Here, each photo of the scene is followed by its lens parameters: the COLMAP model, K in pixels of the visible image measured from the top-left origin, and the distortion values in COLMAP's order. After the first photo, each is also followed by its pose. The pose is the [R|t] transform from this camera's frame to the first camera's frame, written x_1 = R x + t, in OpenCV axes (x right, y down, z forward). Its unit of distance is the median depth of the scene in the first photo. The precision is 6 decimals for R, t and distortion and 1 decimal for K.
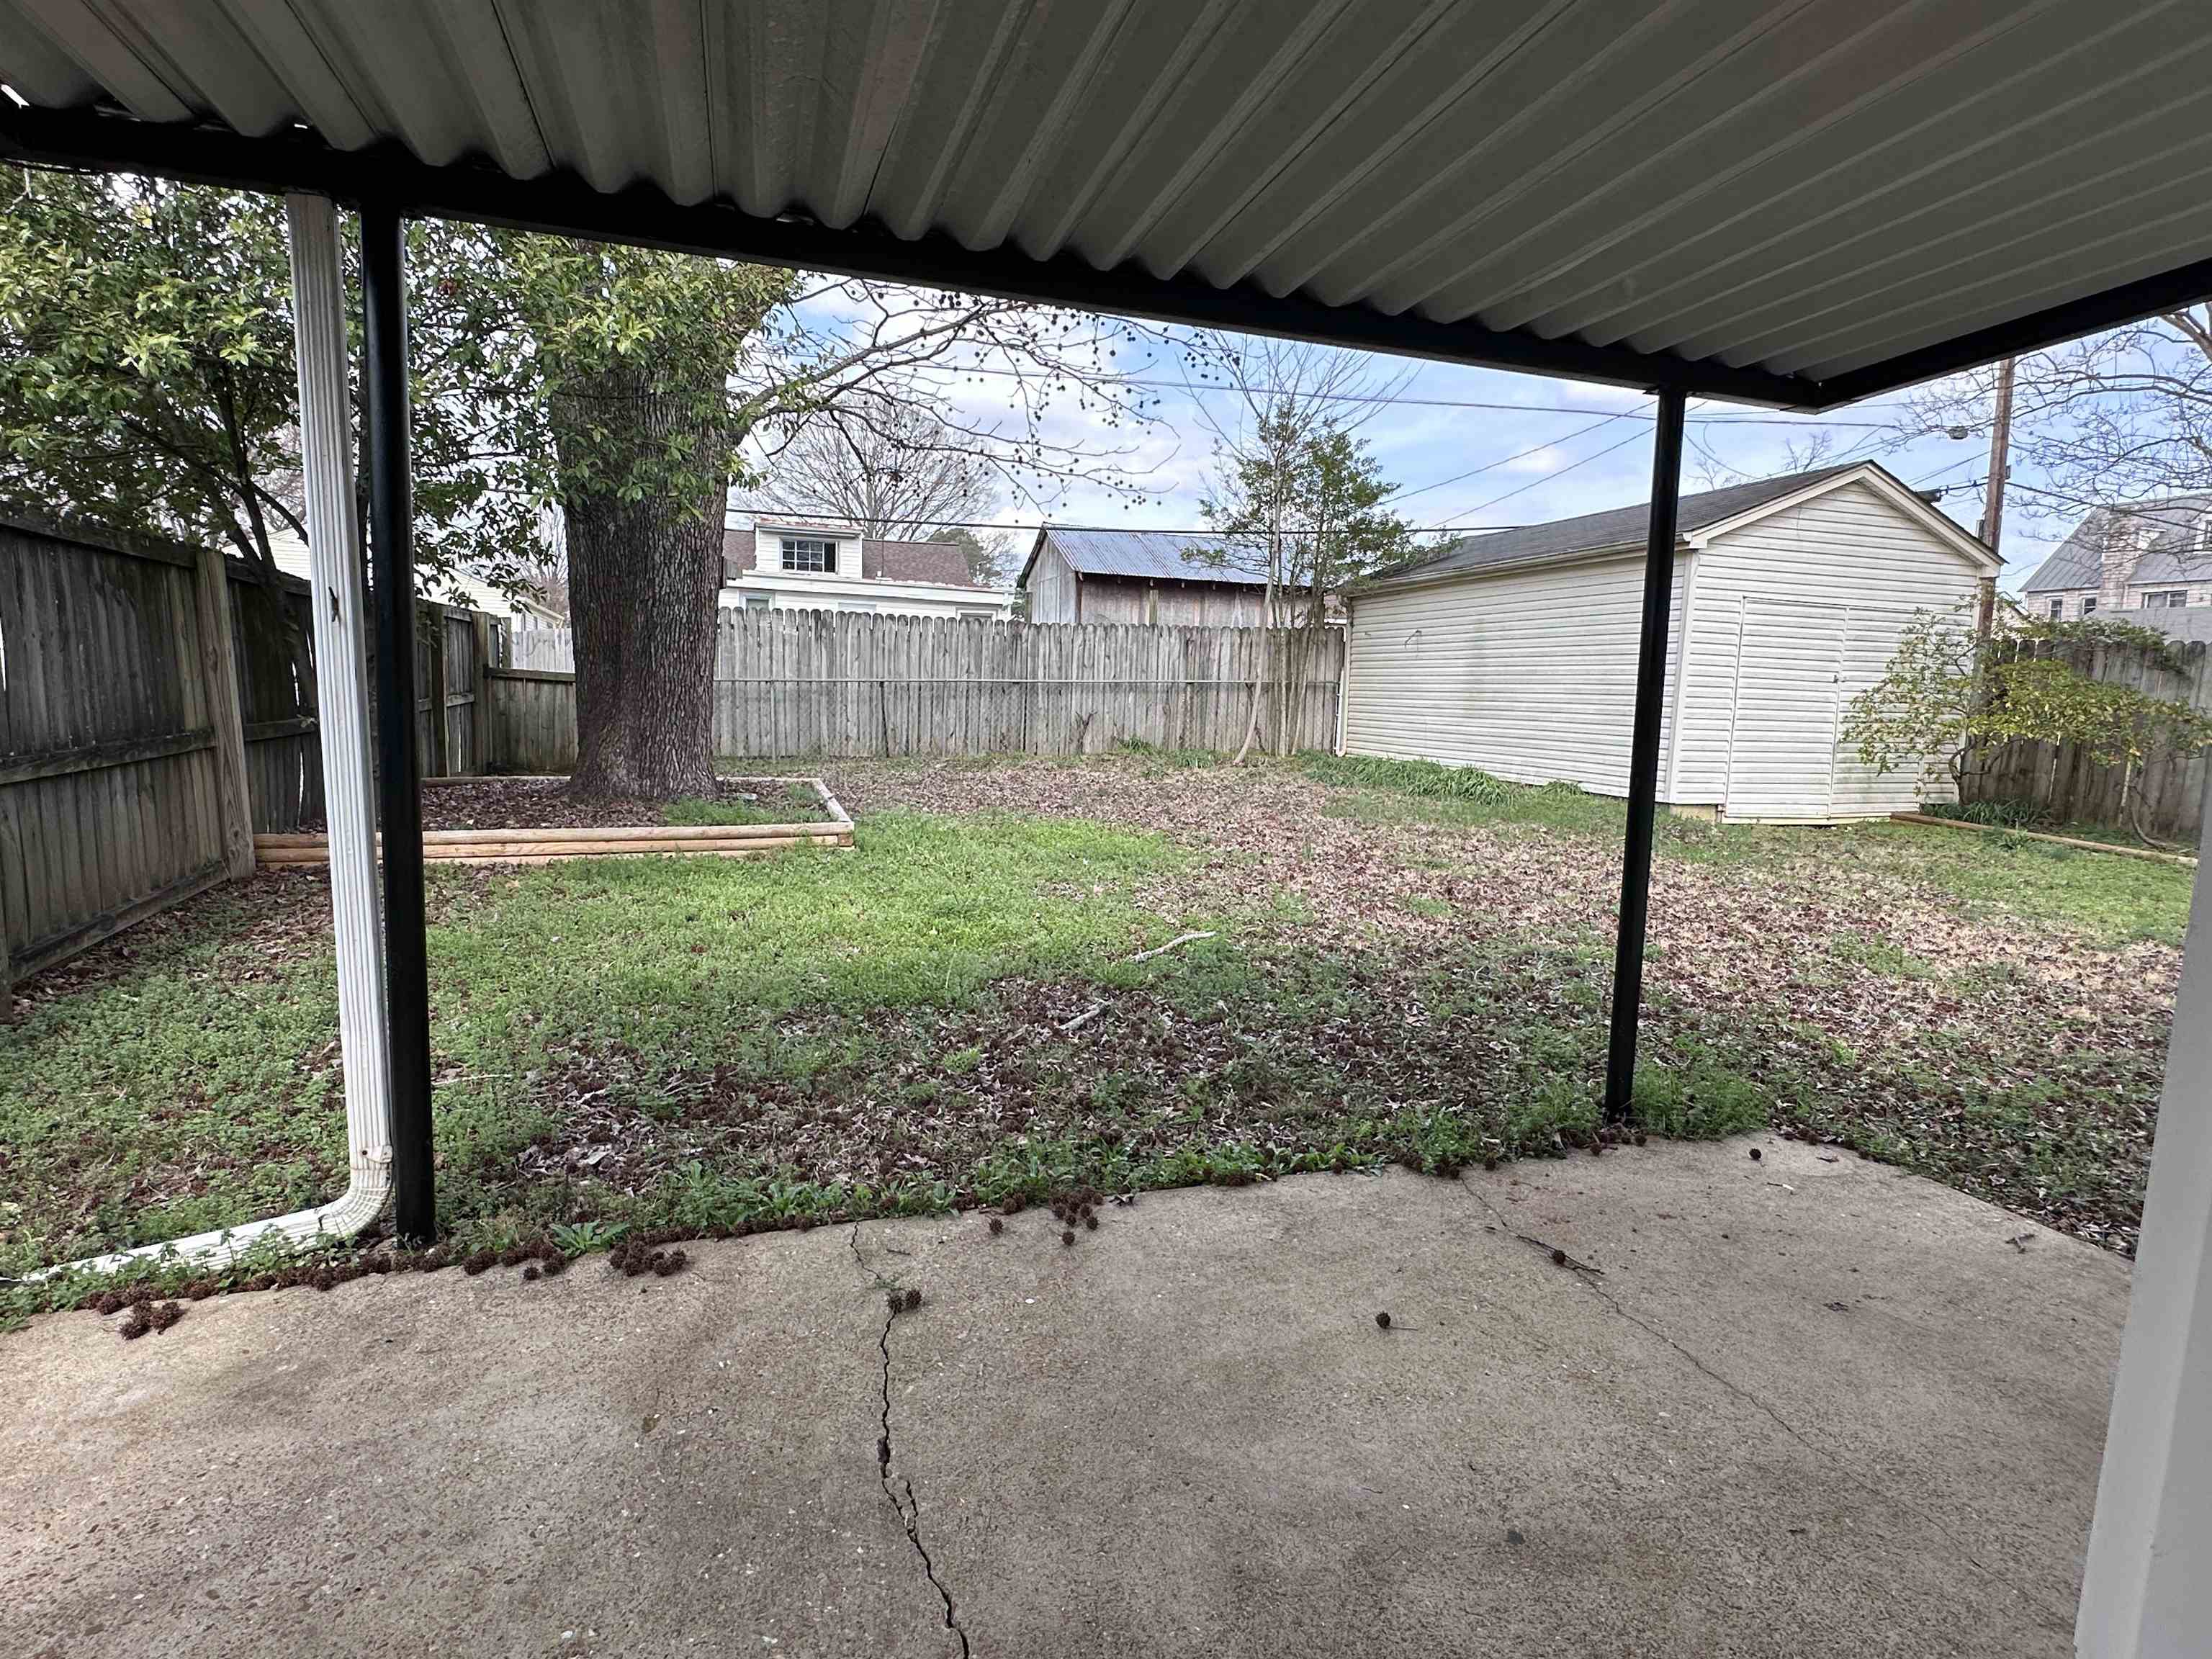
lens RADIAL K [[1146.1, 0, 1113.4], [0, 1146.1, 833.6], [0, 0, 1]] dist [-0.001378, -0.000573]
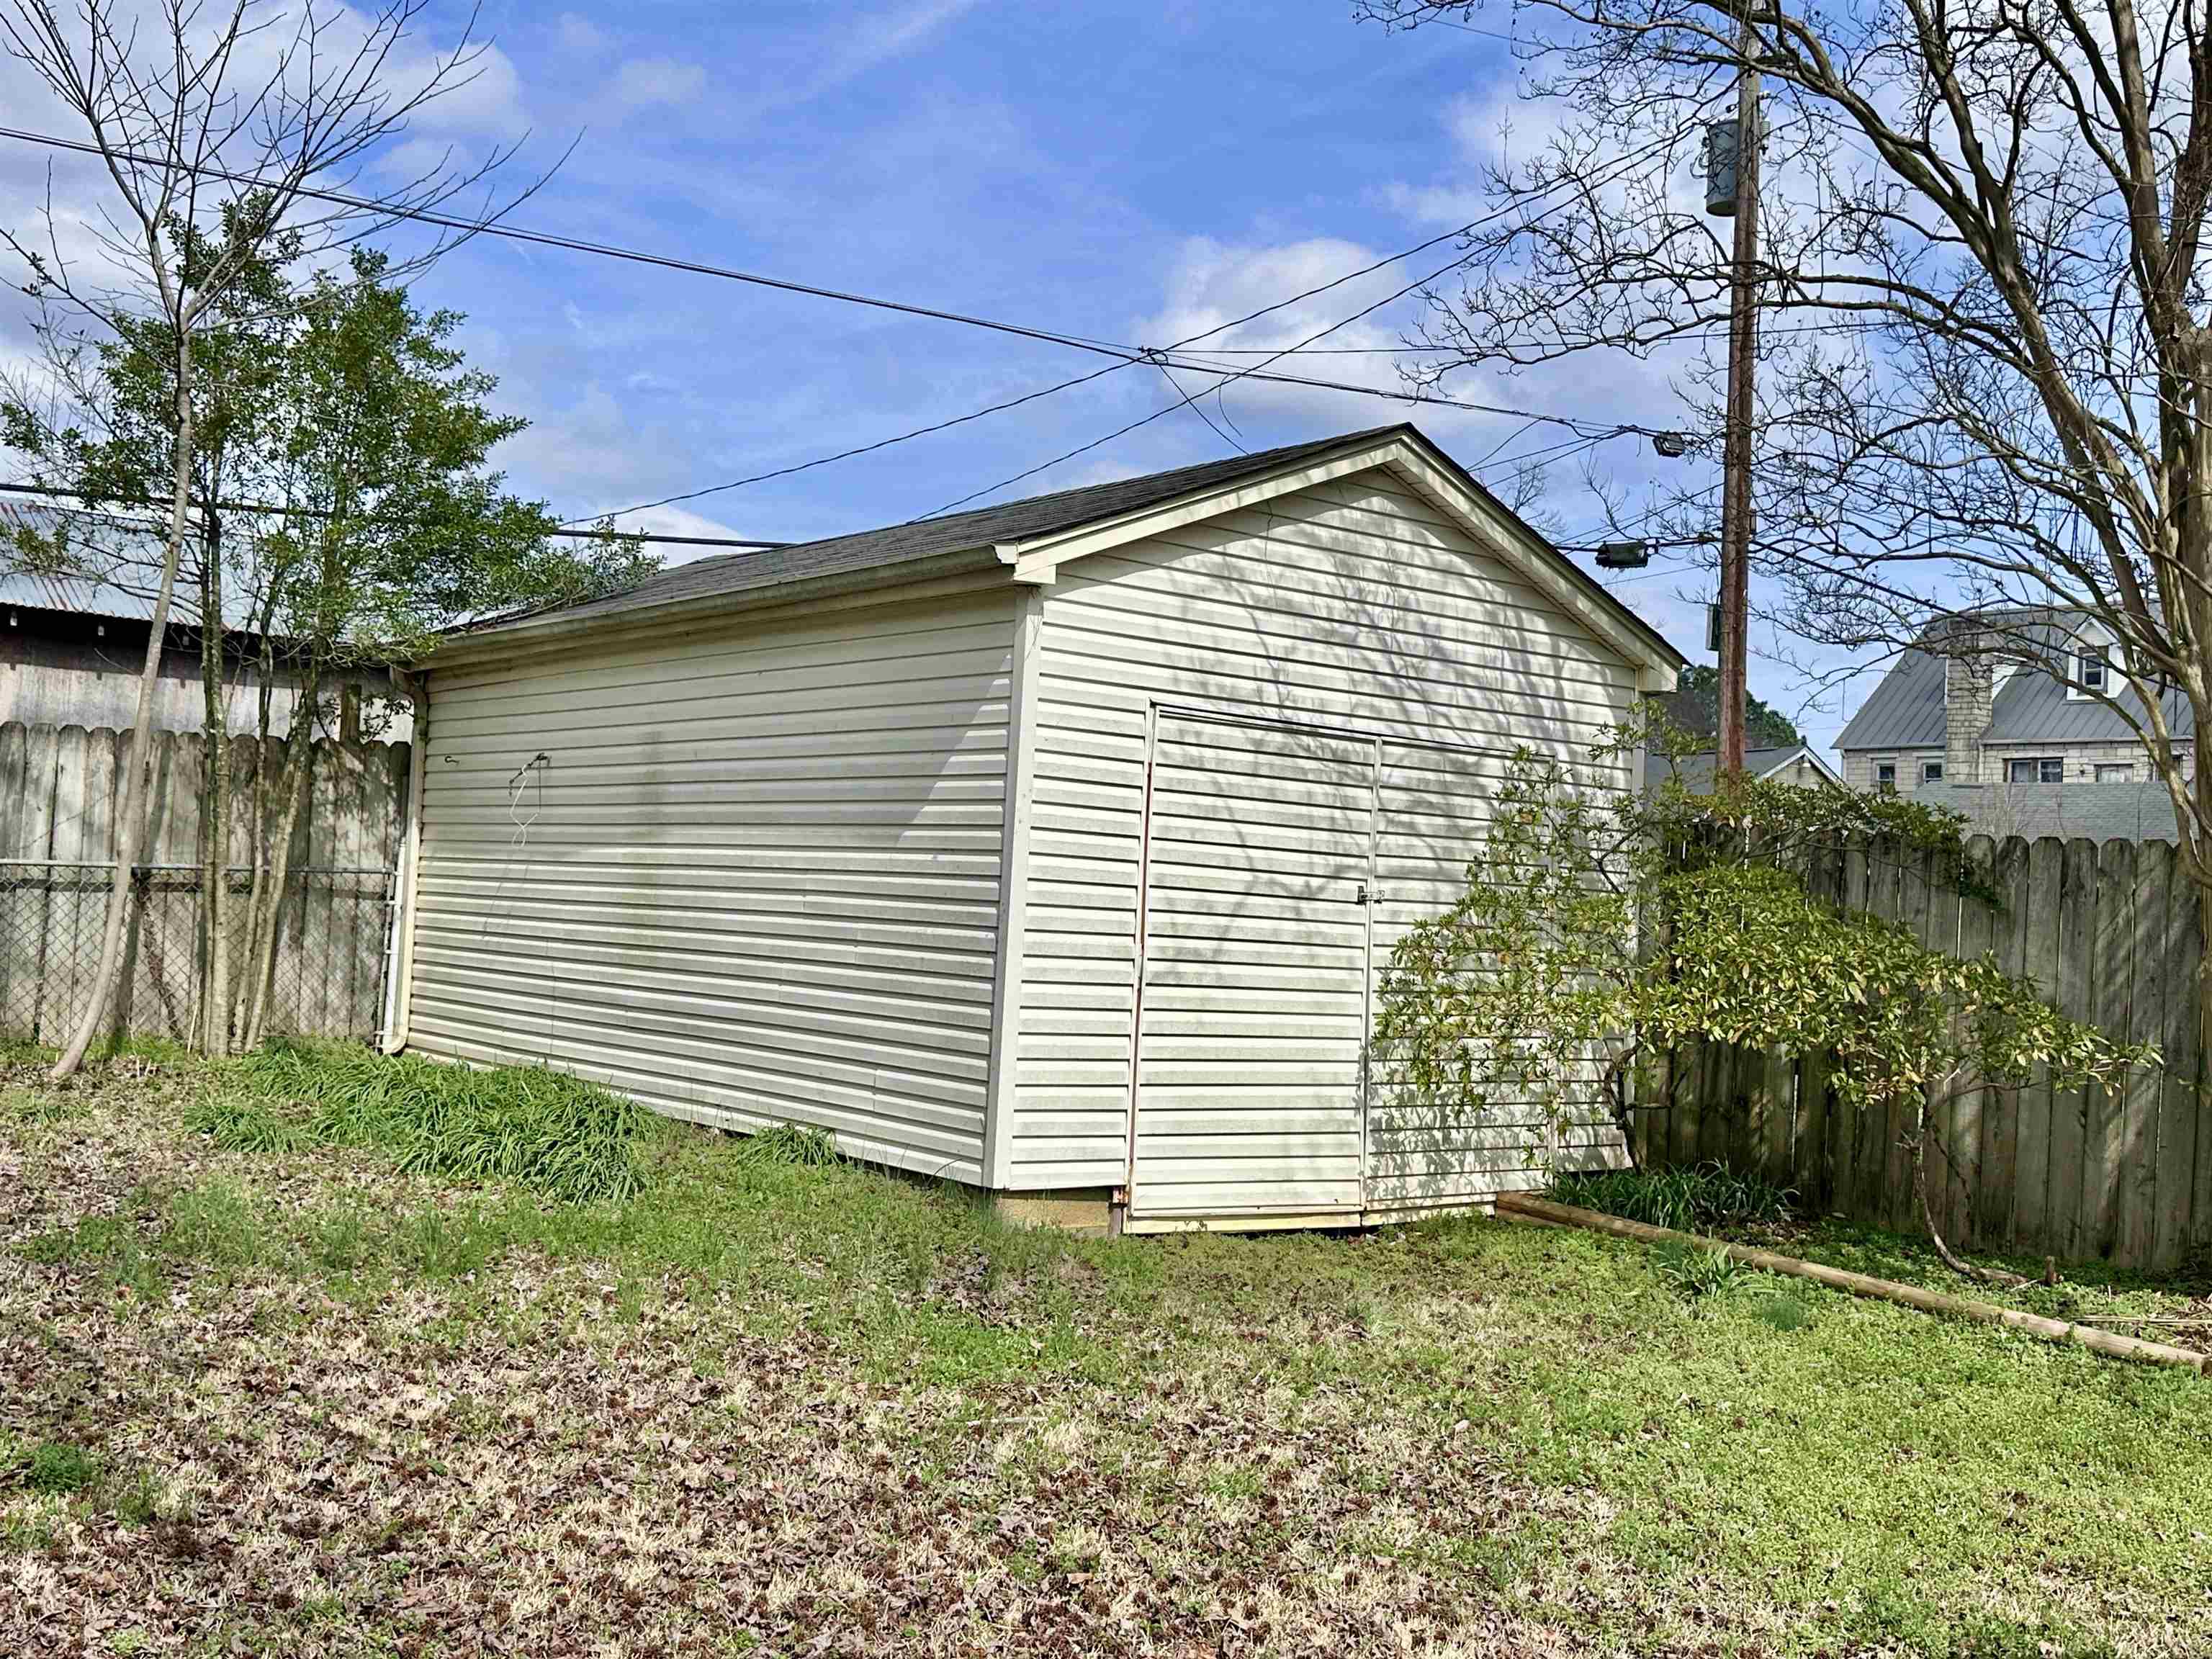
lens RADIAL K [[2296.3, 0, 1104.0], [0, 2296.3, 825.2], [0, 0, 1]] dist [0.095414, -0.010013]
pose [[0.938346, 0.033713, 0.344049, 0.219063], [0.017951, 0.989139, -0.145882, -0.032215], [-0.345231, 0.143063, 0.927550, 0.193029]]
